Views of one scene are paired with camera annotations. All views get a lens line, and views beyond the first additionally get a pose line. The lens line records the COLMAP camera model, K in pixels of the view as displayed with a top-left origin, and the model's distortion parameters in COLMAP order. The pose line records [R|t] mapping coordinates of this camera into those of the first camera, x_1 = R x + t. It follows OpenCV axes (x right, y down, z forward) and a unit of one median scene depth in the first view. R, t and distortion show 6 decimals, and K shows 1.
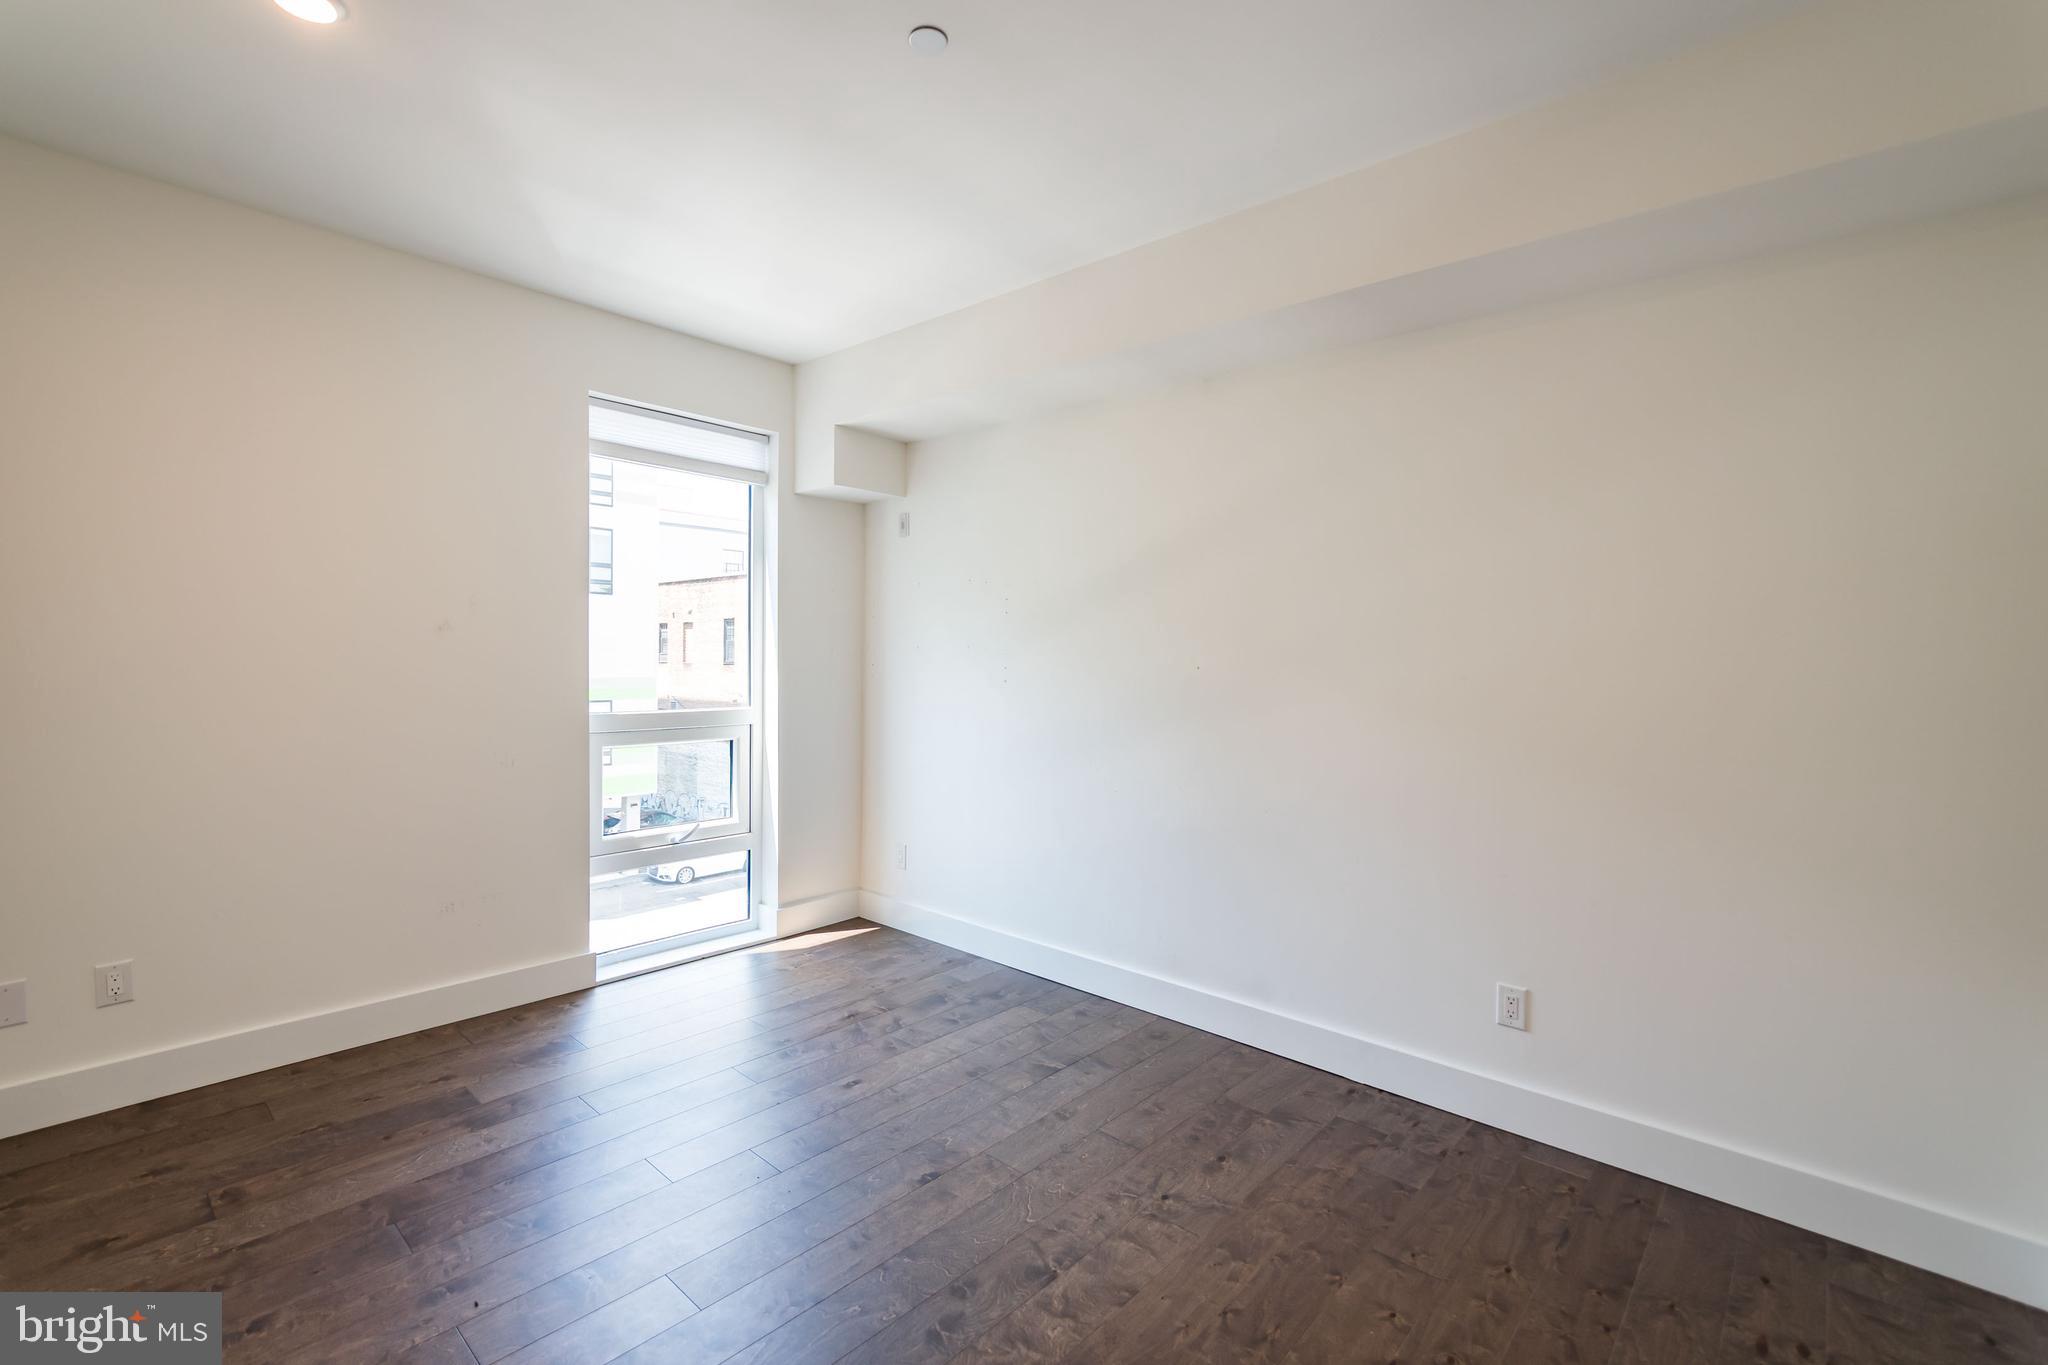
lens RADIAL K [[912.1, 0, 1021.6], [0, 912.1, 673.6], [0, 0, 1]] dist [0.003953, -0.000593]
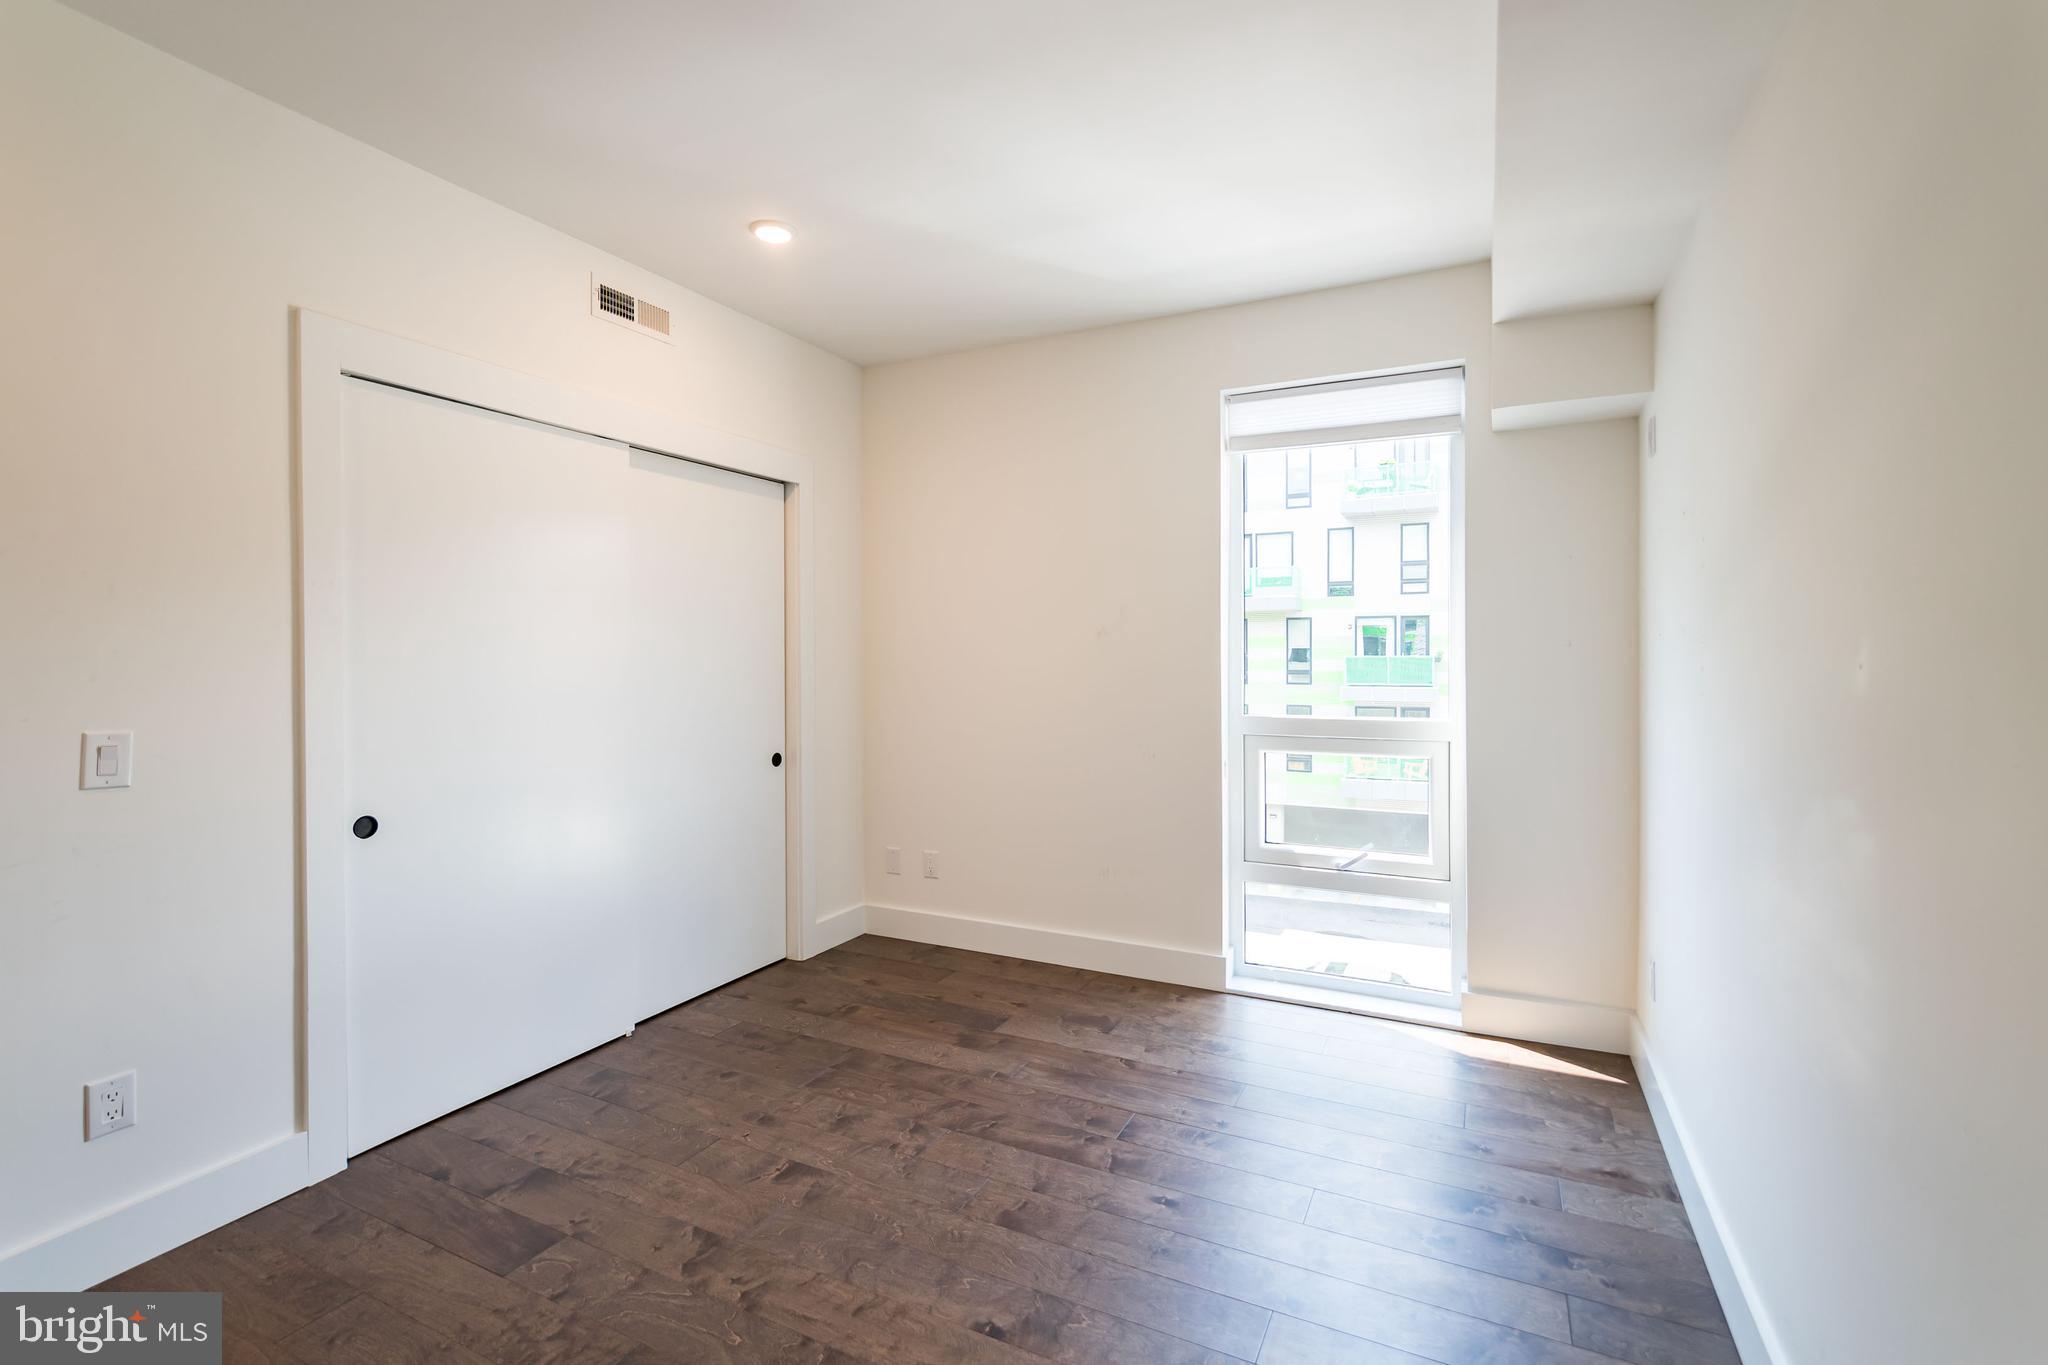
lens RADIAL K [[912.1, 0, 1055.9], [0, 912.1, 654.5], [0, 0, 1]] dist [0.003953, -0.000593]
pose [[0.273213, -0.021549, -0.961712, 0.504815], [-0.015093, 0.999530, -0.026684, 0.010975], [0.961835, 0.021806, 0.272759, 0.647106]]
